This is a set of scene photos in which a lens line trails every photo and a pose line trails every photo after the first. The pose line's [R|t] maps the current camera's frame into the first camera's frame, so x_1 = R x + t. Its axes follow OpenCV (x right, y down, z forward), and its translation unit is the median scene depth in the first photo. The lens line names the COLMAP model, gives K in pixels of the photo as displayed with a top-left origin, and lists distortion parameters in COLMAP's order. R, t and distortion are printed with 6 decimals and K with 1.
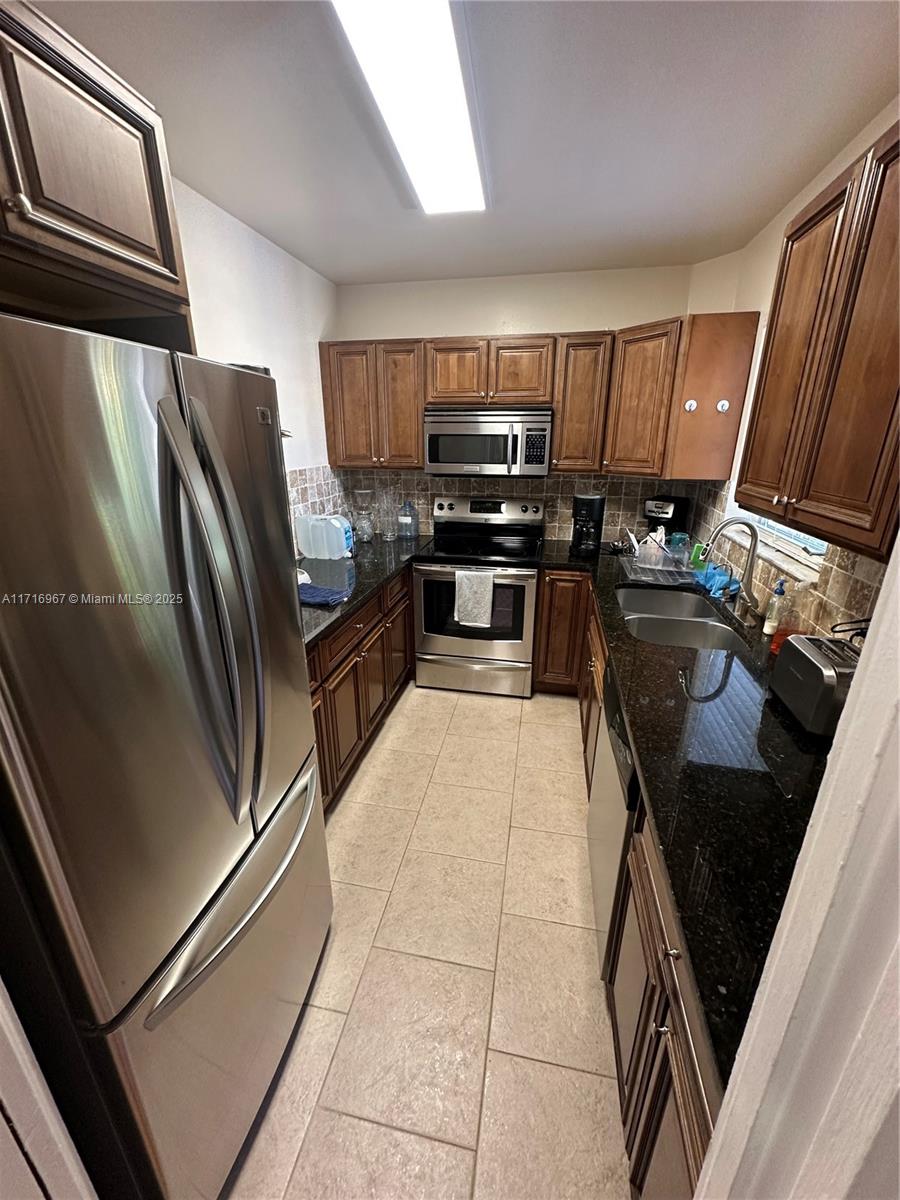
lens RADIAL K [[477.8, 0, 447.9], [0, 477.8, 601.2], [0, 0, 1]] dist [-0.000262, -0.000100]
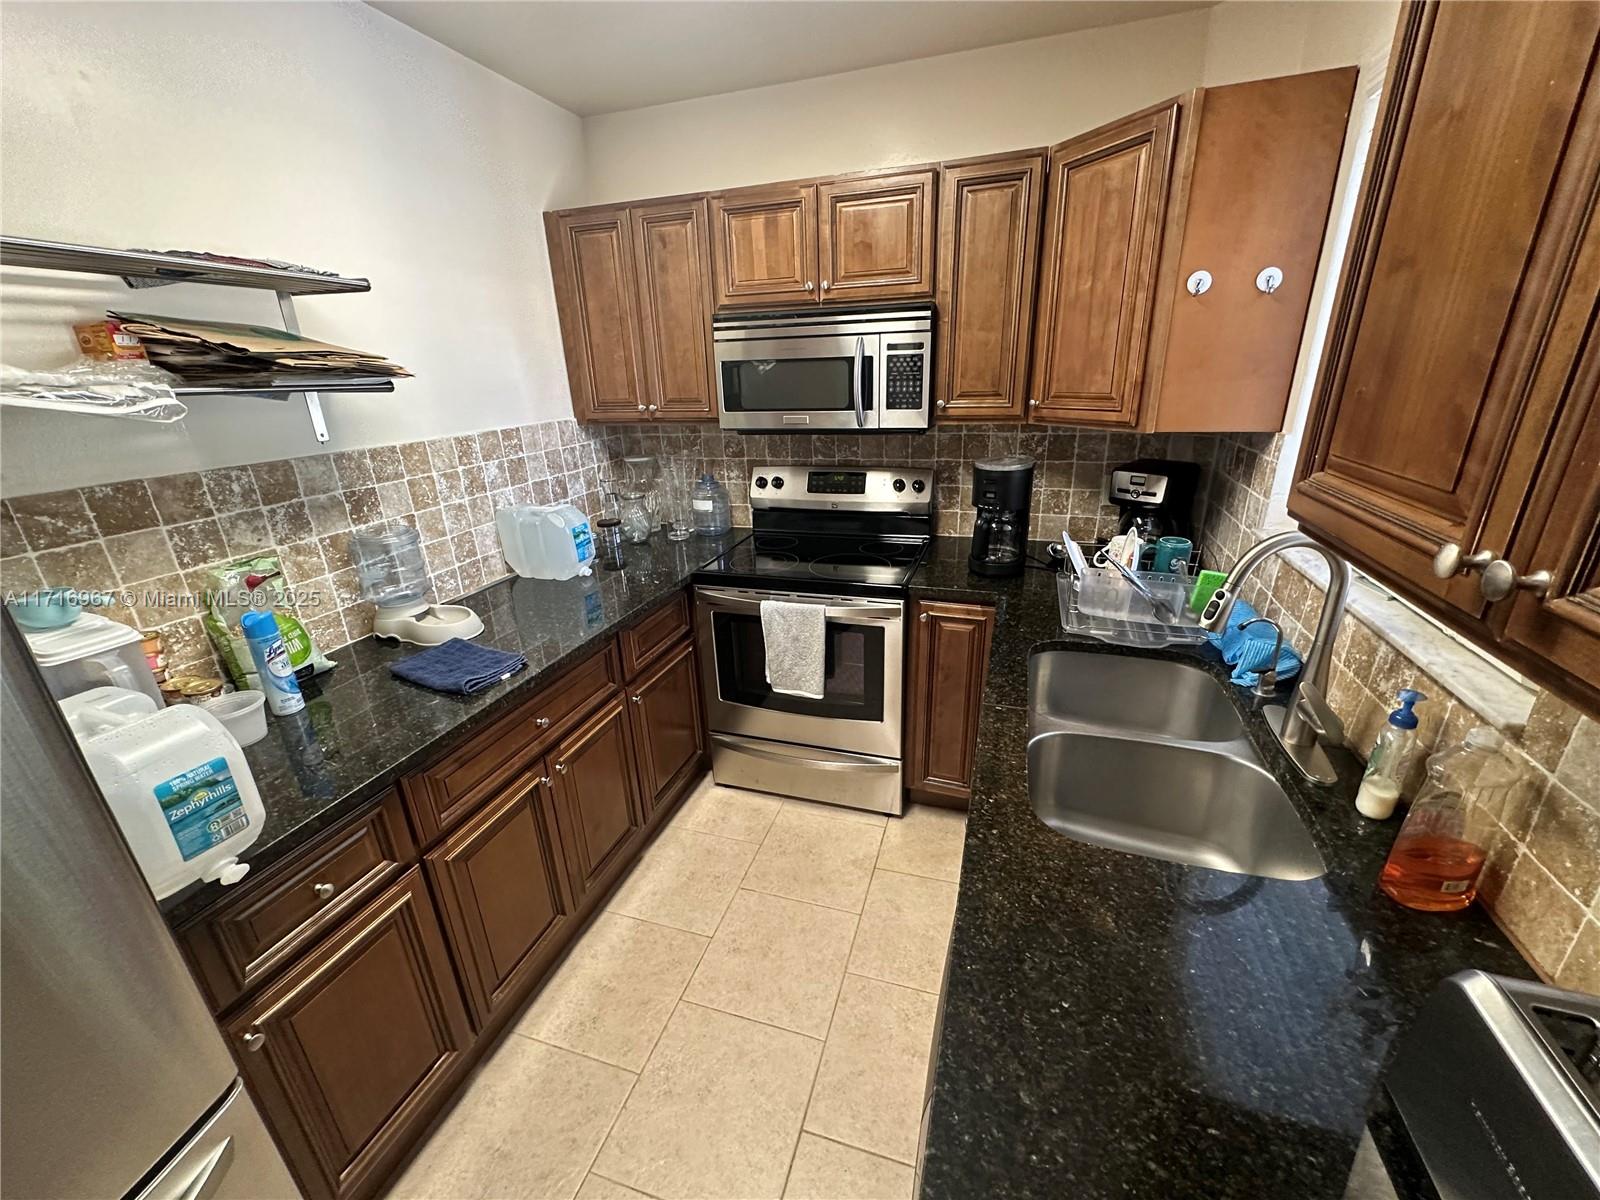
lens RADIAL K [[637.0, 0, 800.4], [0, 637.0, 602.9], [0, 0, 1]] dist [-0.000262, -0.000100]
pose [[0.993404, 0.005620, -0.114532, 0.149893], [-0.002716, 0.999671, 0.025496, -0.080742], [0.114638, -0.025017, 0.993092, 0.247979]]
